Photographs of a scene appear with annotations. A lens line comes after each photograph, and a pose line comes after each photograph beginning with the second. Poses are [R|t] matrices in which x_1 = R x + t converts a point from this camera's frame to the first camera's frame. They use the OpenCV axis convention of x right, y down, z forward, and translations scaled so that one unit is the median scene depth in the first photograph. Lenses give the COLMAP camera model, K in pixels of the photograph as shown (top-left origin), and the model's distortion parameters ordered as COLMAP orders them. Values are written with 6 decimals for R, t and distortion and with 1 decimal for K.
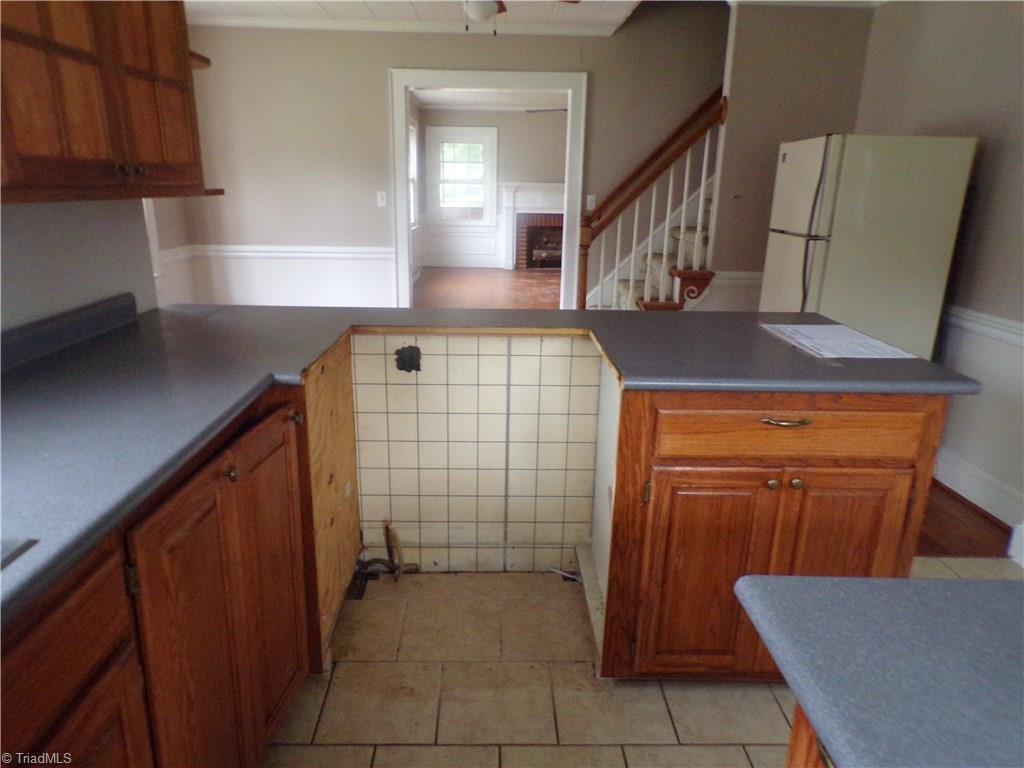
lens RADIAL K [[692.9, 0, 513.0], [0, 692.9, 382.9], [0, 0, 1]] dist [0.002823, 0.002649]
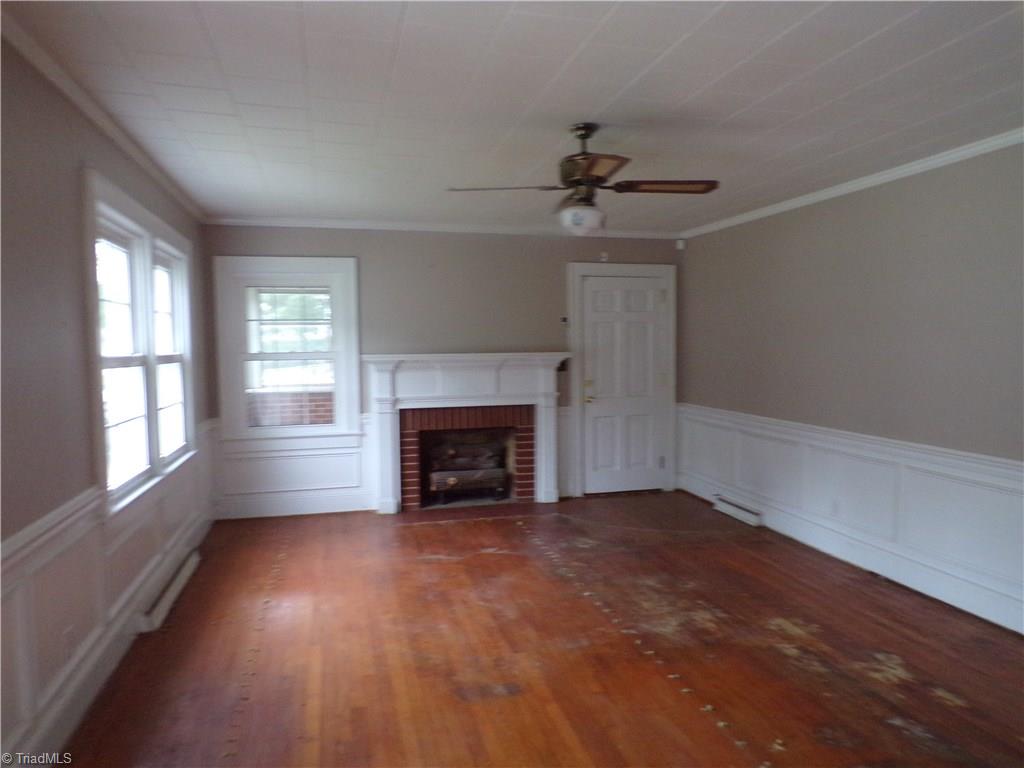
lens RADIAL K [[692.9, 0, 508.7], [0, 692.9, 382.8], [0, 0, 1]] dist [0.002823, 0.002649]
pose [[0.977913, -0.040241, 0.205103, -0.020356], [0.085495, 0.972457, -0.216838, -0.139213], [-0.190727, 0.229584, 0.954418, 0.459618]]
